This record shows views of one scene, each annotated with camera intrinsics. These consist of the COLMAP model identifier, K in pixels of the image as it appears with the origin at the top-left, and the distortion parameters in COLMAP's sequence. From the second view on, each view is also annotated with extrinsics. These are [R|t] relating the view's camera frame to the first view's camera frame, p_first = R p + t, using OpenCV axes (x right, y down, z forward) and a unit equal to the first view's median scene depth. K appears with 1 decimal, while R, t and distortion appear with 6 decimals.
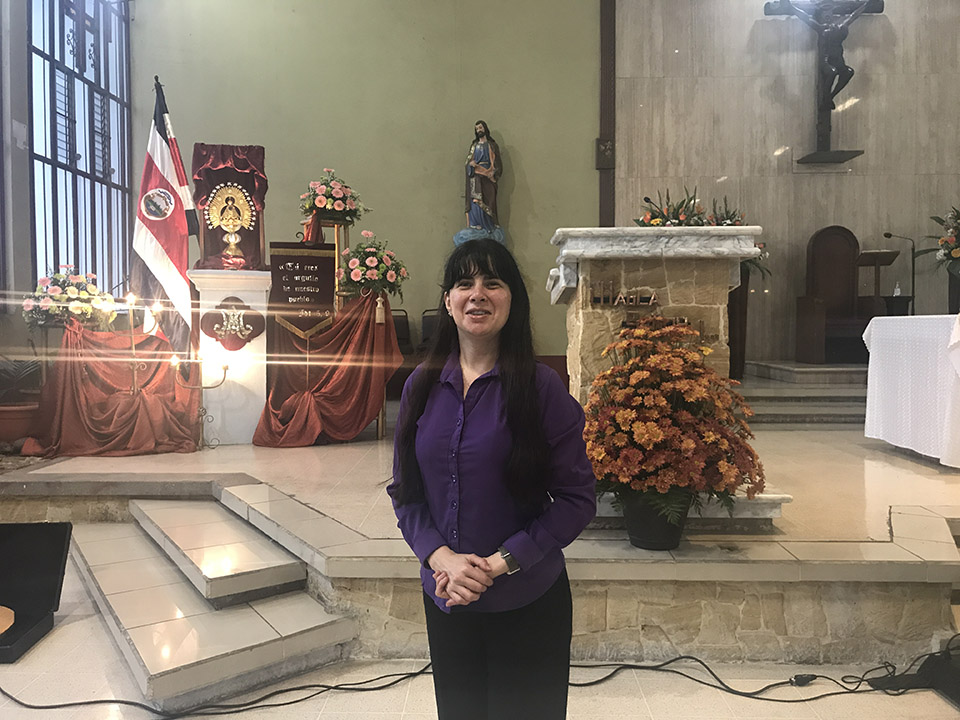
lens RADIAL K [[786.6, 0, 459.8], [0, 786.6, 355.8], [0, 0, 1]] dist [0.013540, -0.022063]
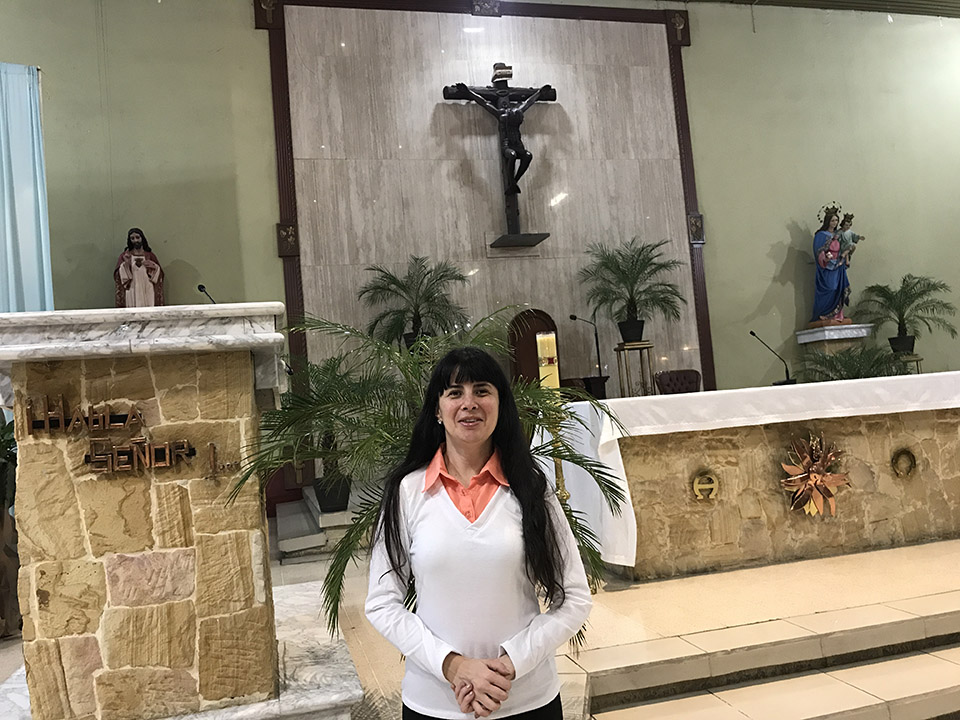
lens RADIAL K [[786.6, 0, 472.2], [0, 786.6, 360.0], [0, 0, 1]] dist [0.013540, -0.022063]
pose [[0.955489, -0.055573, 0.289745, 0.120016], [0.089034, 0.990626, -0.103604, -0.009444], [-0.281271, 0.124790, 0.951480, 0.105498]]
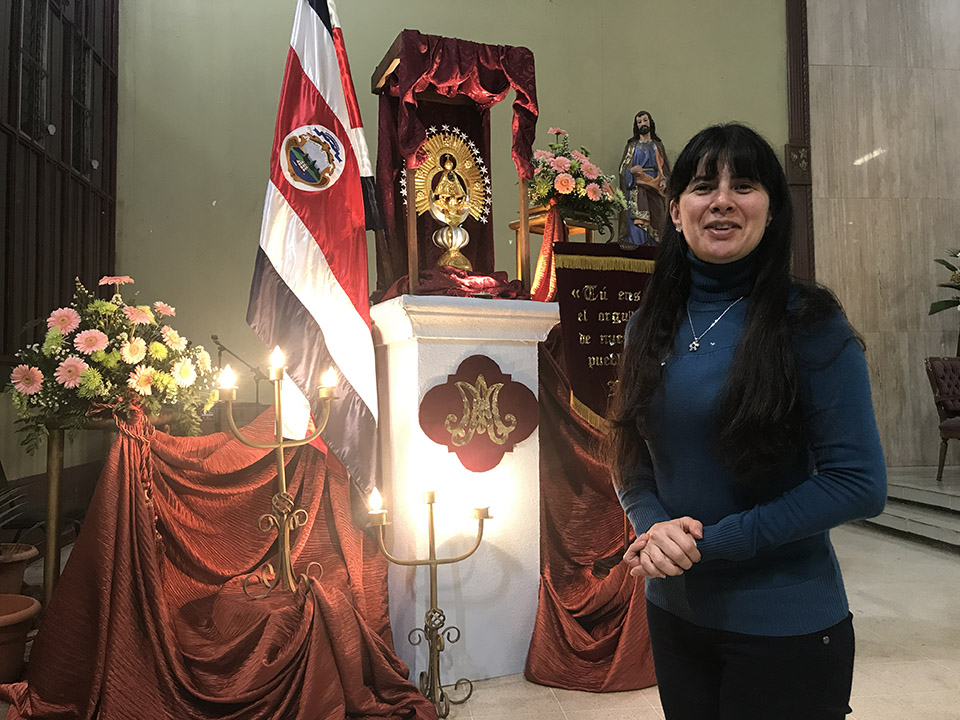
lens RADIAL K [[786.6, 0, 458.0], [0, 786.6, 360.9], [0, 0, 1]] dist [0.013540, -0.022063]
pose [[0.992005, -0.002408, 0.126176, -0.224596], [0.012453, 0.996807, -0.078877, -0.022221], [-0.125583, 0.079817, 0.988867, 0.338845]]
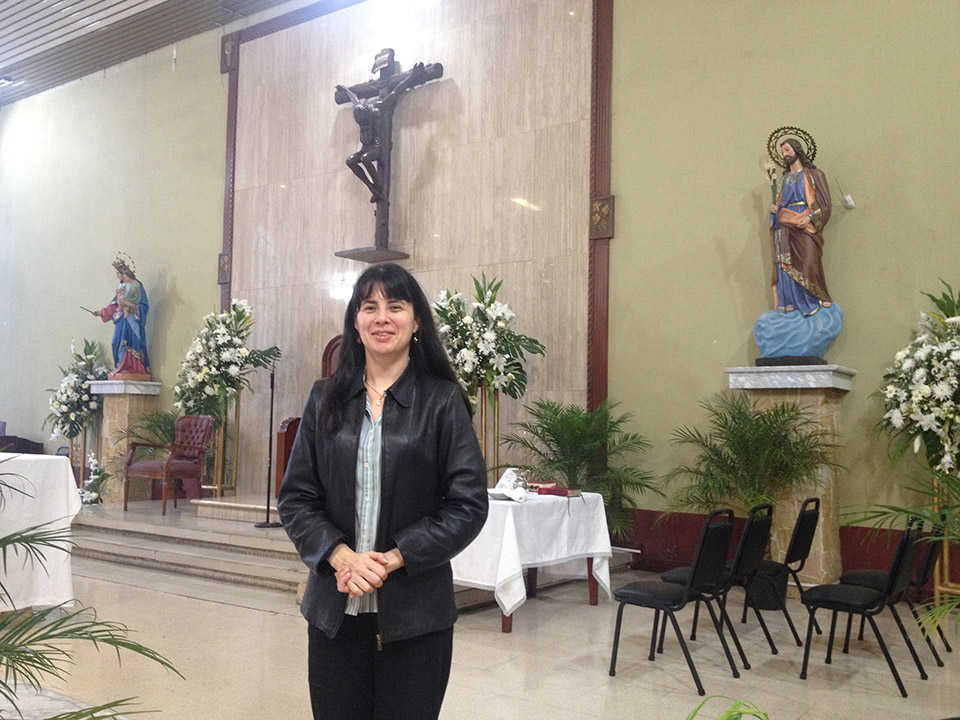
lens RADIAL K [[897.1, 0, 478.8], [0, 897.1, 369.5], [0, 0, 1]] dist [0.040151, 0.000000]
pose [[0.838671, -0.014439, -0.544446, 1.072760], [-0.039520, 0.995400, -0.087277, -0.047377], [0.543202, 0.094713, 0.834243, 0.256528]]
